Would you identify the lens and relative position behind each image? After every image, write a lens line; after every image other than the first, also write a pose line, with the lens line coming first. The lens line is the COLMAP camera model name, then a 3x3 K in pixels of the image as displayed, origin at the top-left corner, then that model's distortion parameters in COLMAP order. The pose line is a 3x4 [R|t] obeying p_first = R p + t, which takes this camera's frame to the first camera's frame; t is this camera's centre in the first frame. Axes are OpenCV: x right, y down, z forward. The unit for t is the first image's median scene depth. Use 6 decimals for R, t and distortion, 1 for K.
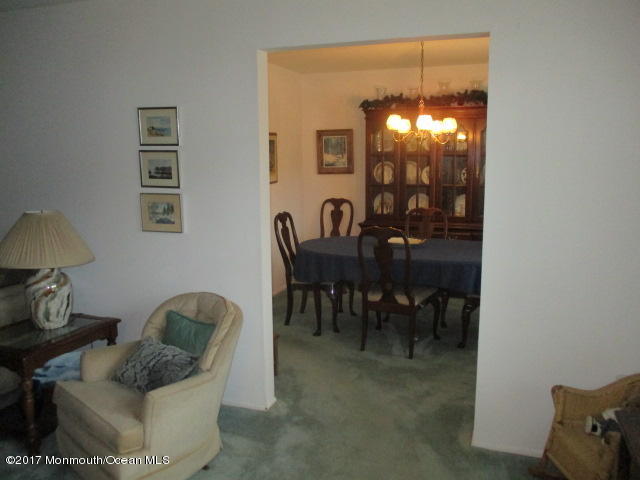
lens RADIAL K [[513.7, 0, 339.9], [0, 513.7, 240.7], [0, 0, 1]] dist [0.003746, 0.000795]
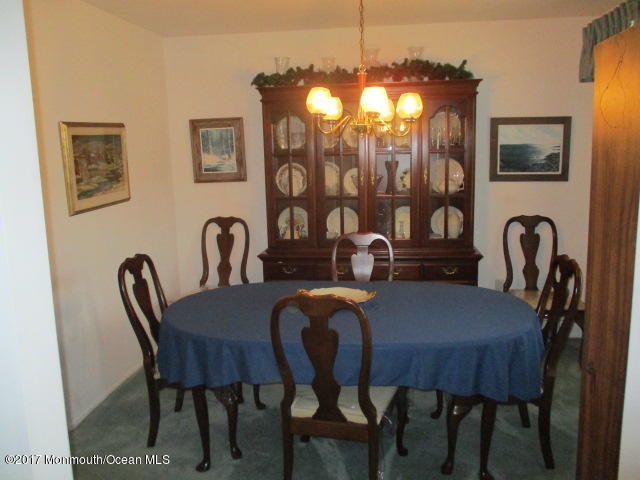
lens RADIAL K [[540.9, 0, 322.2], [0, 540.9, 238.4], [0, 0, 1]] dist [-0.019680, 0.001943]
pose [[0.983684, -0.047937, 0.173401, -0.004029], [0.048444, 0.998825, 0.001310, -0.052236], [-0.173260, 0.007112, 0.984850, 0.277856]]
